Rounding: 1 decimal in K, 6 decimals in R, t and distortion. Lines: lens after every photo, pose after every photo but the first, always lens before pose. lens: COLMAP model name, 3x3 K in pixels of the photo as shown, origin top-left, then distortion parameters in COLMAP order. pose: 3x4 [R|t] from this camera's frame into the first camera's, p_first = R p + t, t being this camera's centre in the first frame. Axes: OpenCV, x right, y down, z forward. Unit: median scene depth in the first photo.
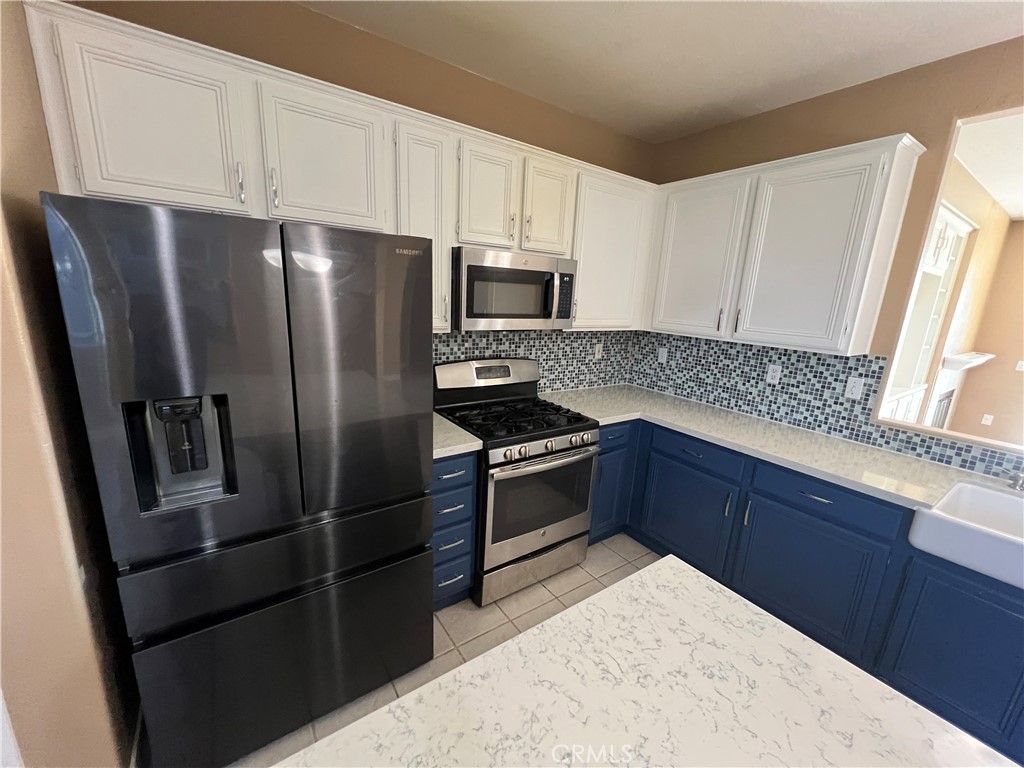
lens RADIAL K [[410.4, 0, 511.3], [0, 410.4, 389.6], [0, 0, 1]] dist [-0.000499, -0.000075]
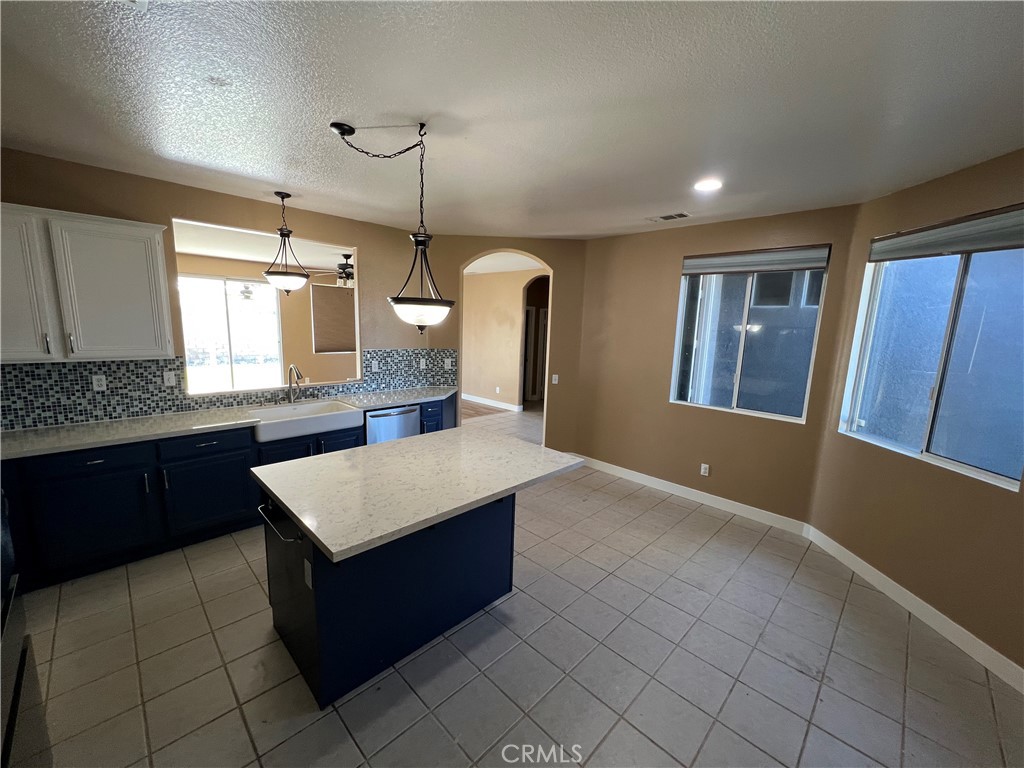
lens RADIAL K [[410.4, 0, 513.0], [0, 410.4, 387.0], [0, 0, 1]] dist [-0.000499, -0.000075]
pose [[-0.175263, -0.212303, 0.961359, -0.759614], [0.183321, 0.952358, 0.243736, -0.100499], [-0.967304, 0.218955, -0.127994, -0.018482]]
